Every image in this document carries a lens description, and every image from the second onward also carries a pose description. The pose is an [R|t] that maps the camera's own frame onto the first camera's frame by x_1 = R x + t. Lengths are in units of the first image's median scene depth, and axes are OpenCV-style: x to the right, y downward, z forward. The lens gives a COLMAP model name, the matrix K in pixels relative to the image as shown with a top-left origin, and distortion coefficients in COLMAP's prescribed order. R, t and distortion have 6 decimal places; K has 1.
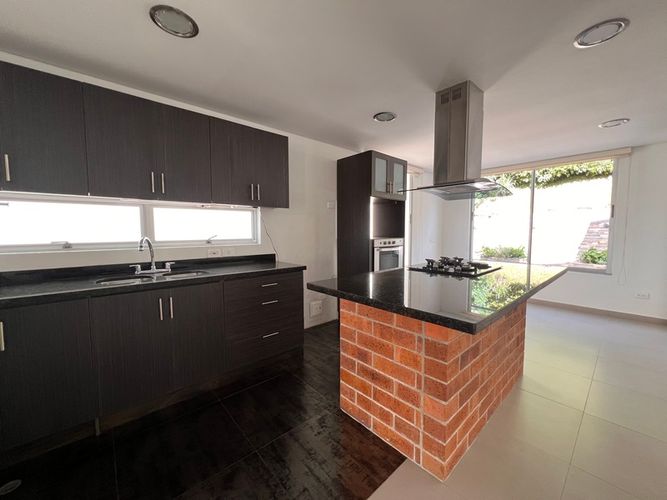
lens RADIAL K [[266.5, 0, 334.8], [0, 266.5, 249.3], [0, 0, 1]] dist [-0.000483, -0.000631]
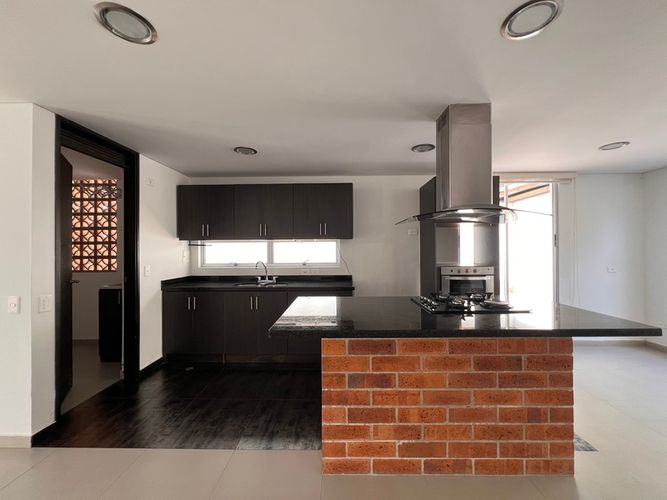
lens RADIAL K [[266.5, 0, 336.9], [0, 266.5, 250.7], [0, 0, 1]] dist [-0.000483, -0.000631]
pose [[0.727005, -0.006459, -0.686602, 0.725556], [-0.044537, 0.997406, -0.056541, -0.030517], [0.685186, 0.071685, 0.724832, 0.072559]]
